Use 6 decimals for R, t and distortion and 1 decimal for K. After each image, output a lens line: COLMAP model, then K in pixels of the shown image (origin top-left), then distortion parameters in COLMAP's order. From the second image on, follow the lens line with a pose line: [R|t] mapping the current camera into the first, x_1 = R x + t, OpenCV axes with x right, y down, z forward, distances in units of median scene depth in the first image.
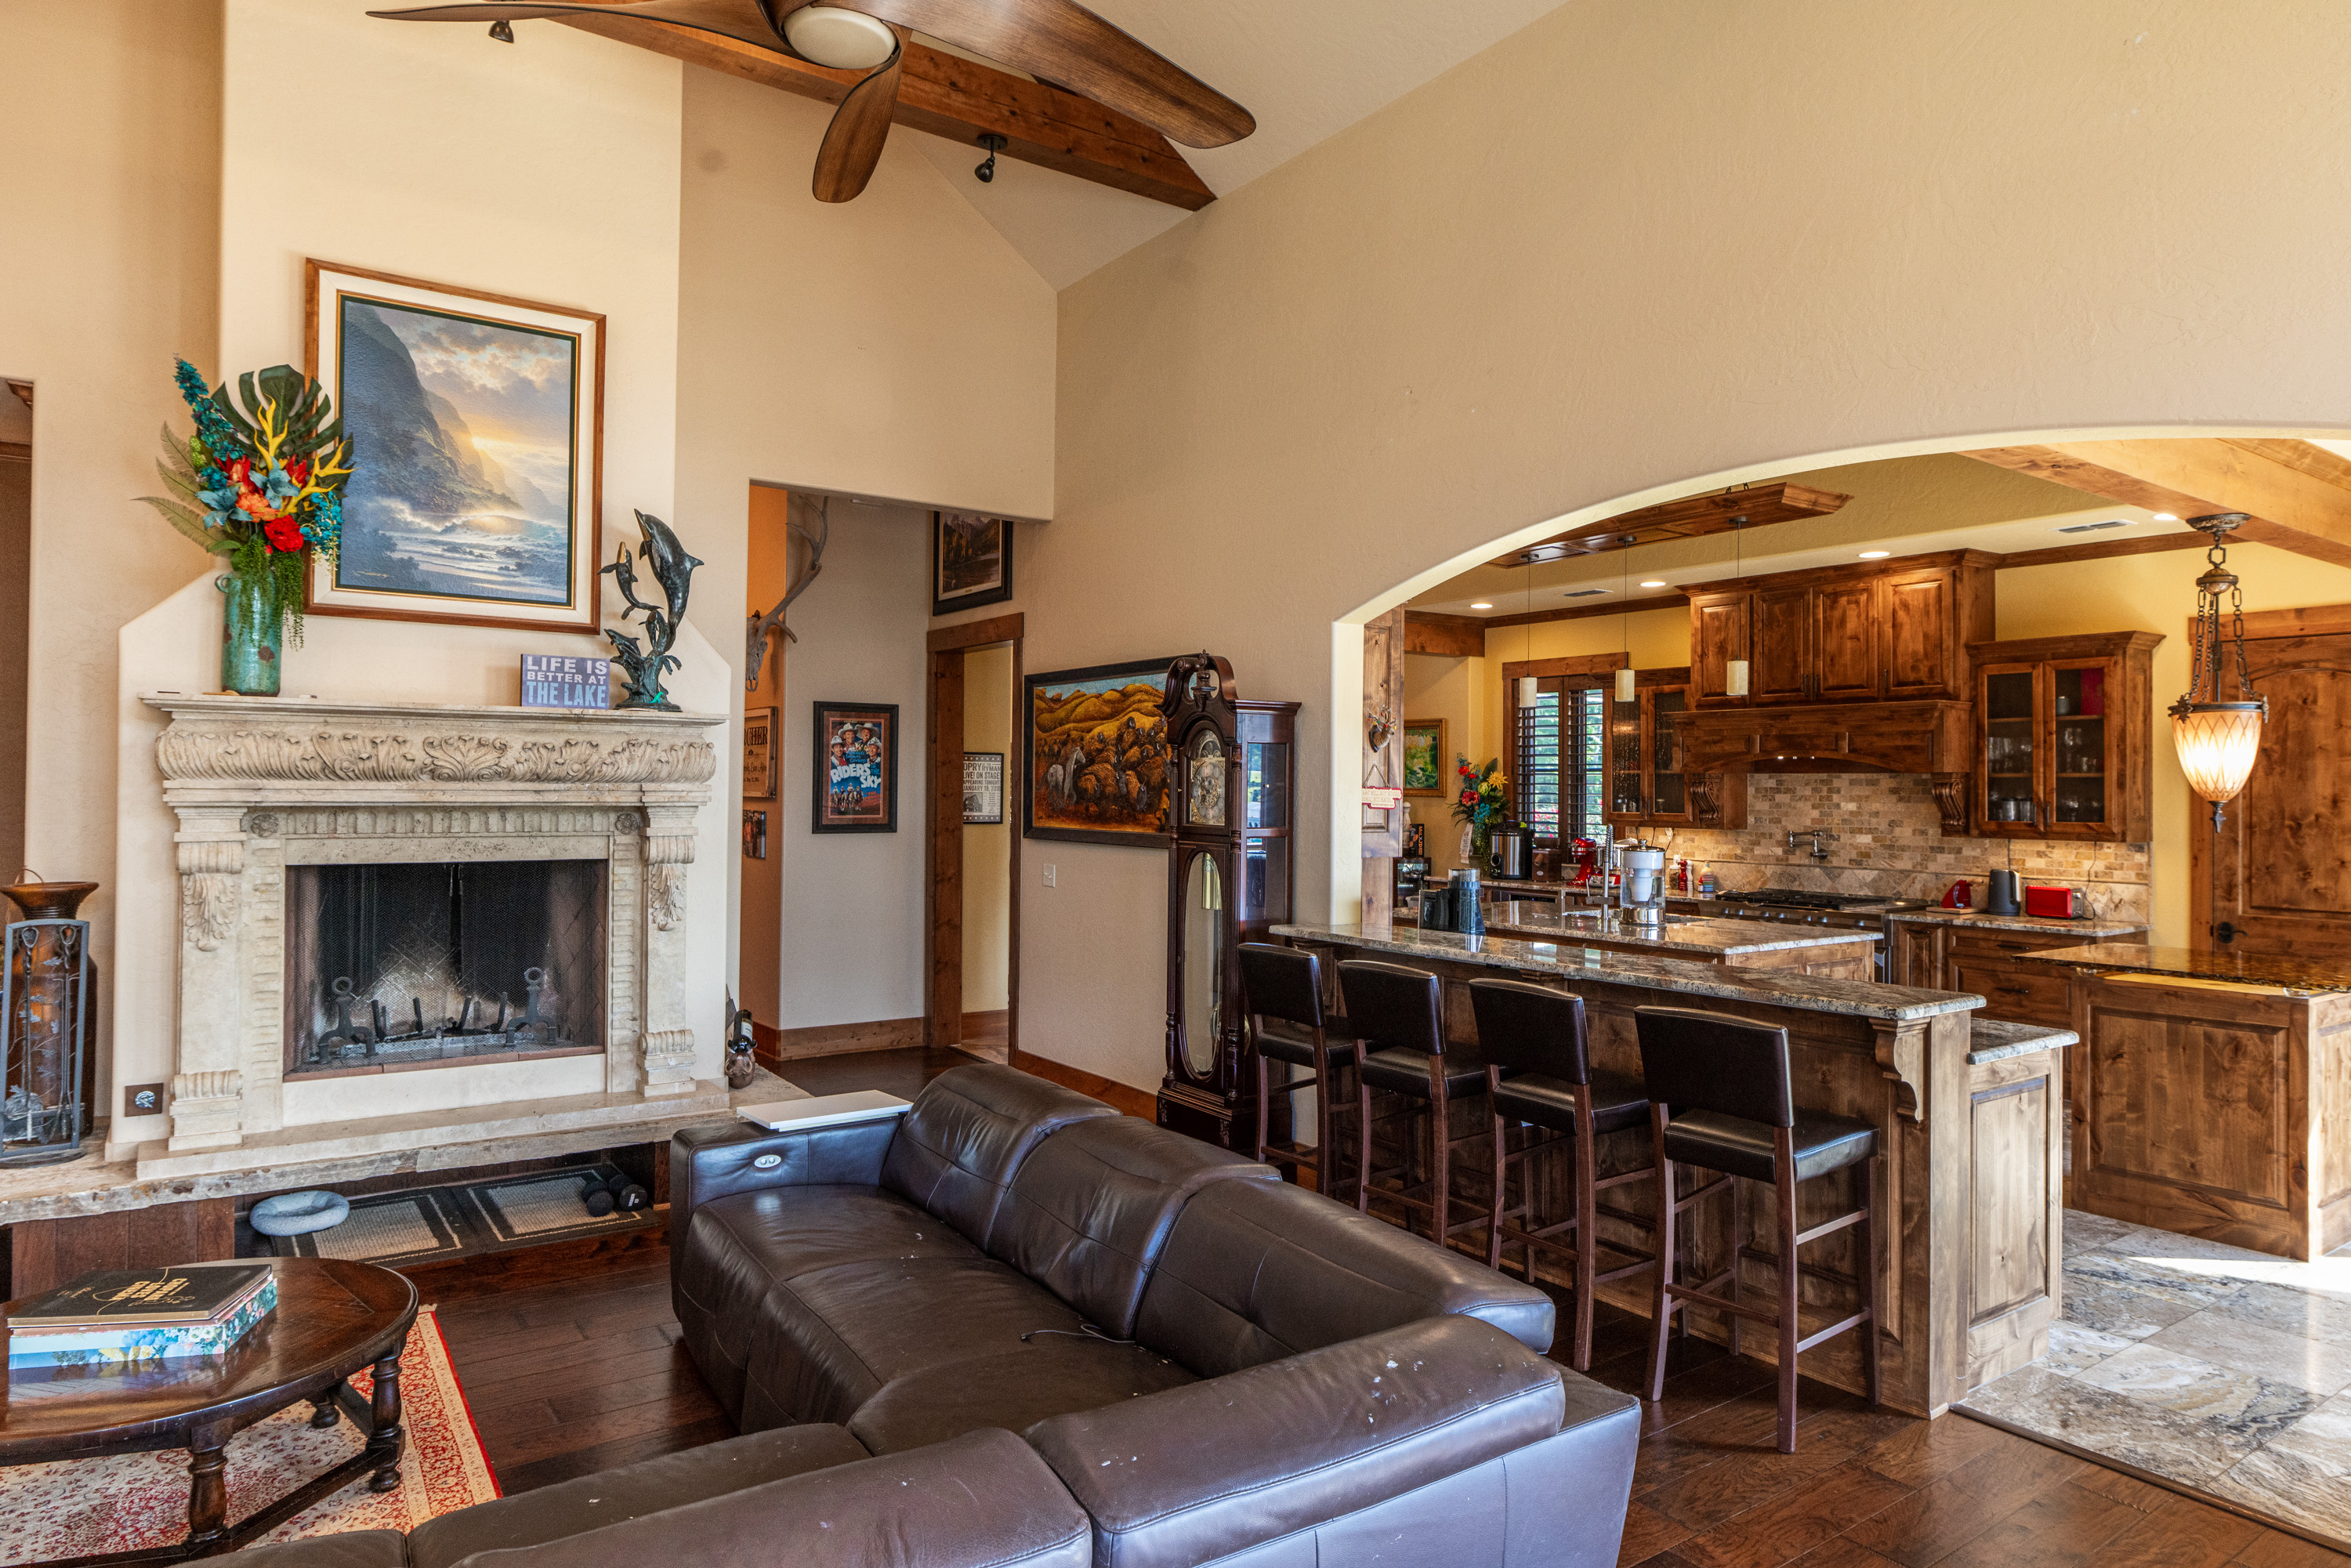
lens RADIAL K [[1403.7, 0, 1179.2], [0, 1403.7, 780.8], [0, 0, 1]] dist [-0.007460, 0.004478]
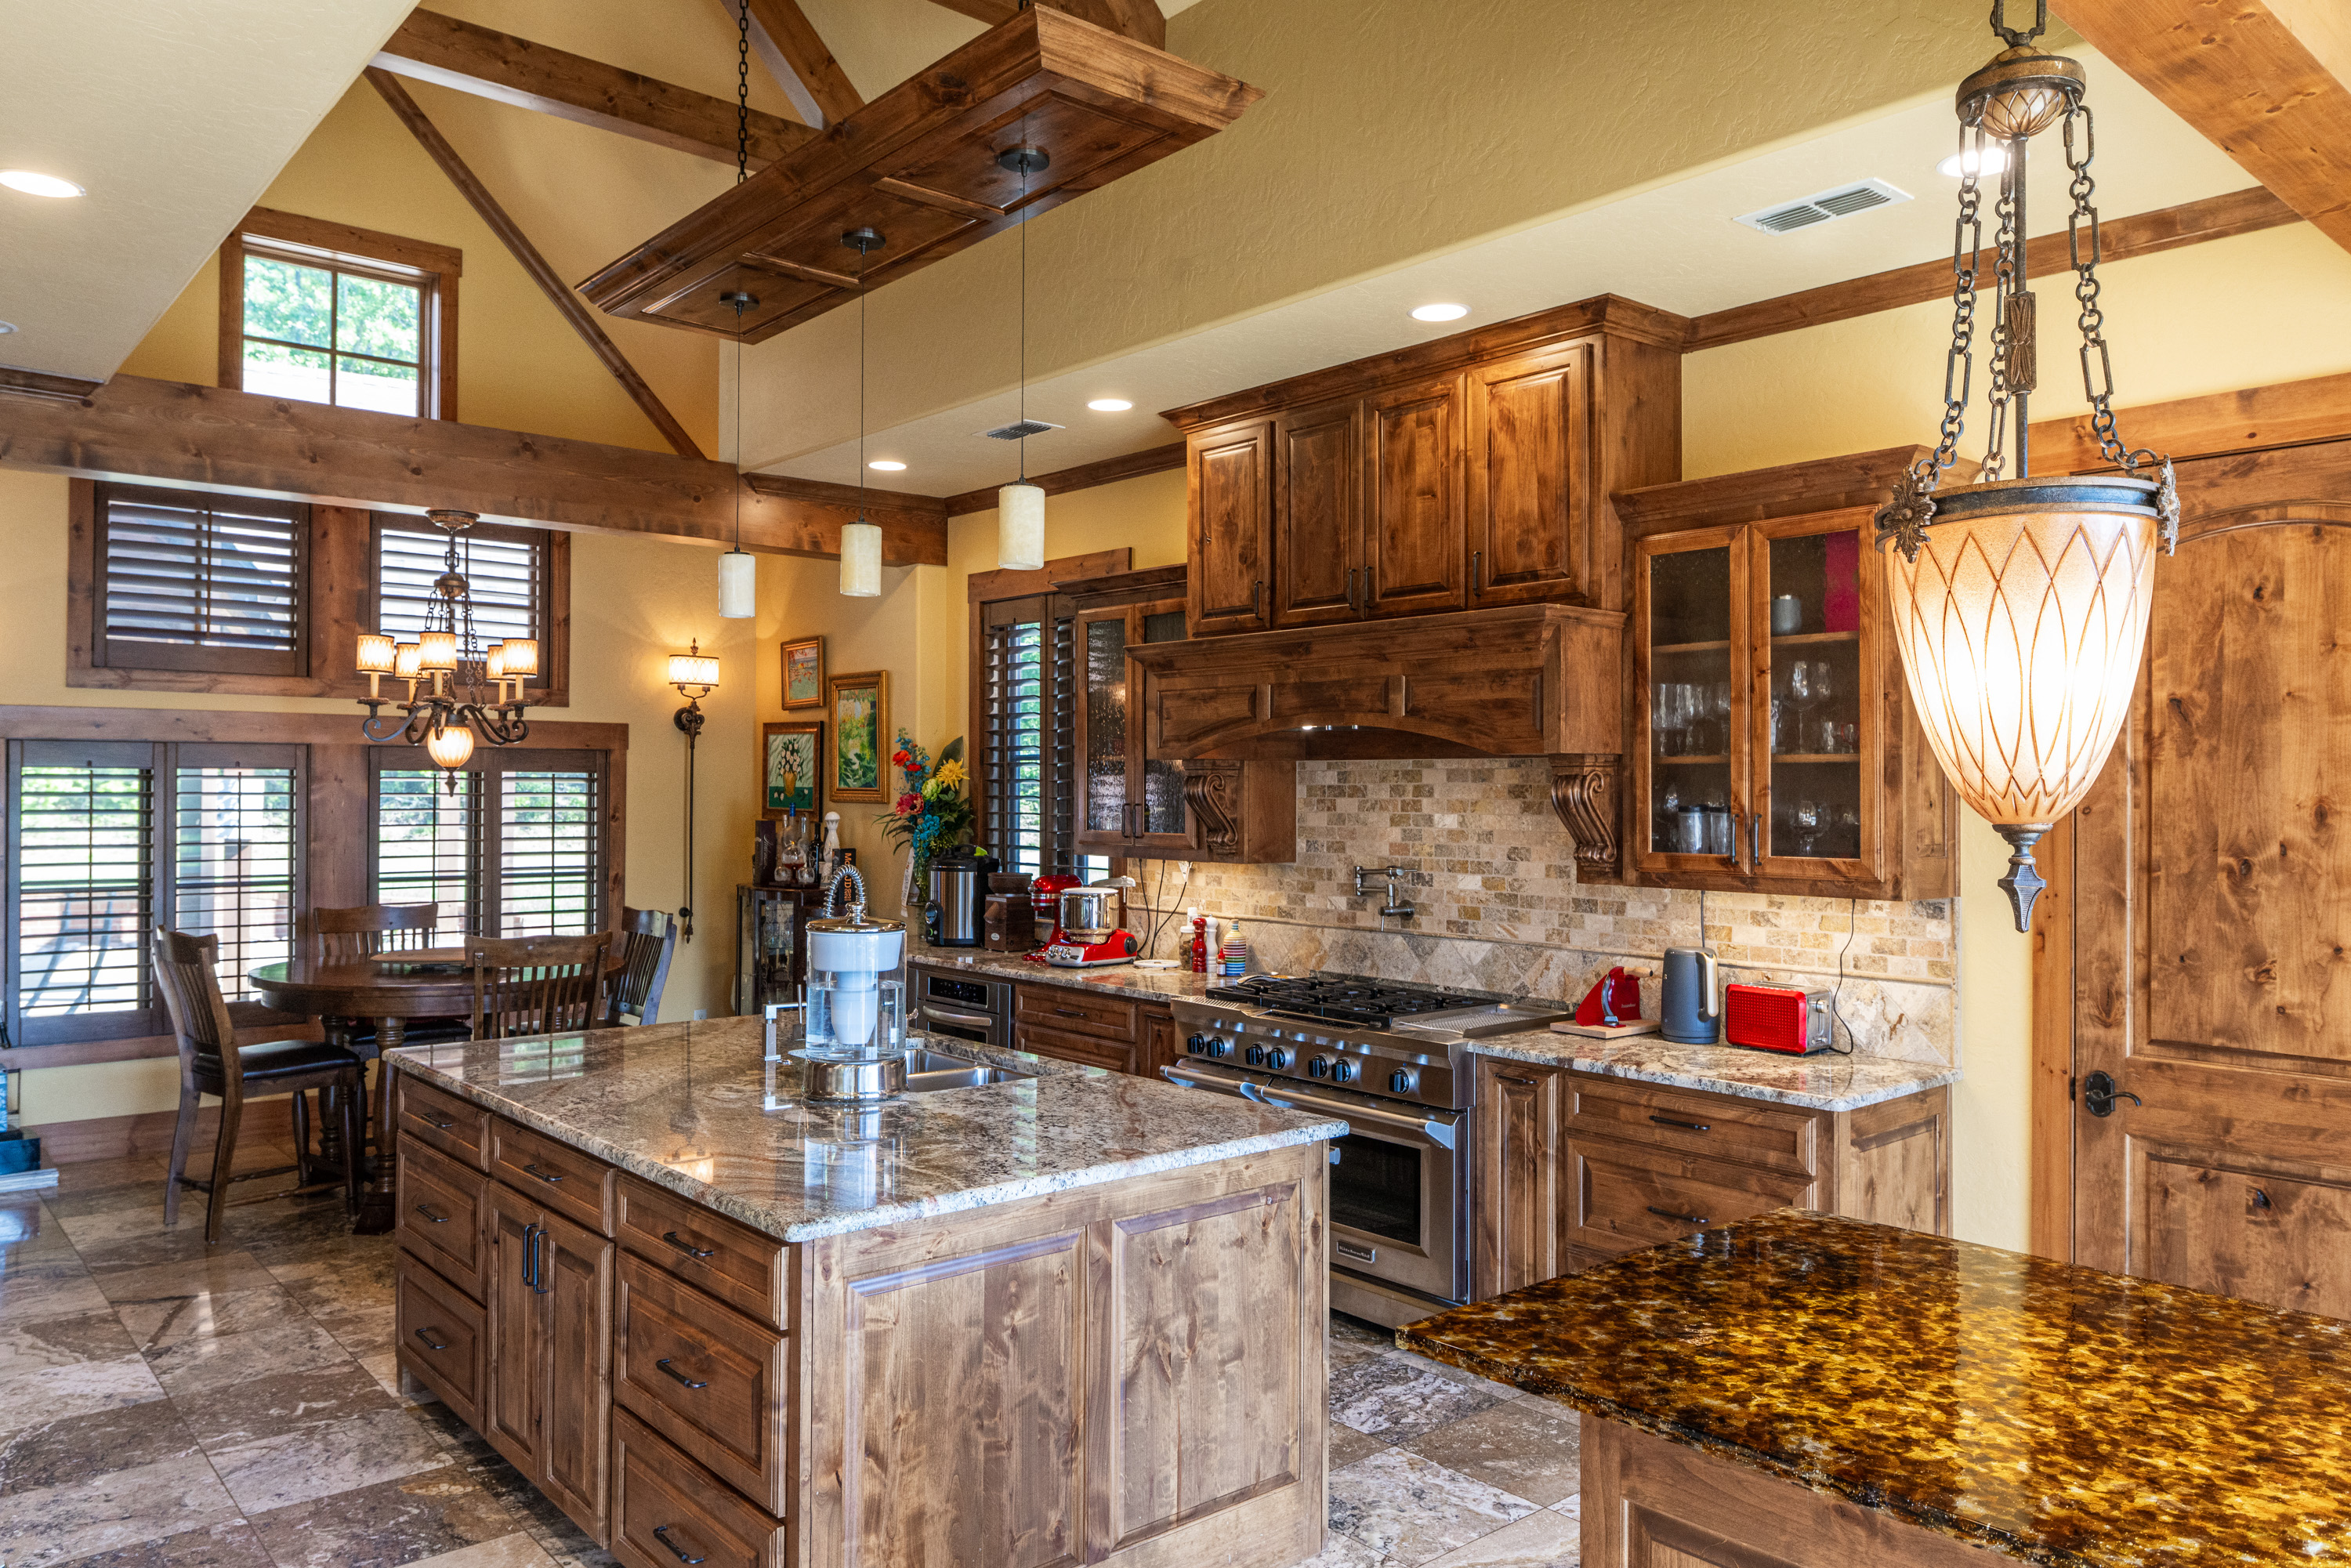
lens RADIAL K [[1627.2, 0, 1171.3], [0, 1627.2, 784.1], [0, 0, 1]] dist [0.006821, -0.016695]
pose [[0.994728, -0.002058, 0.102532, 0.348613], [0.001804, 0.999995, 0.002573, 0.002771], [-0.102537, -0.002375, 0.994726, 0.446380]]
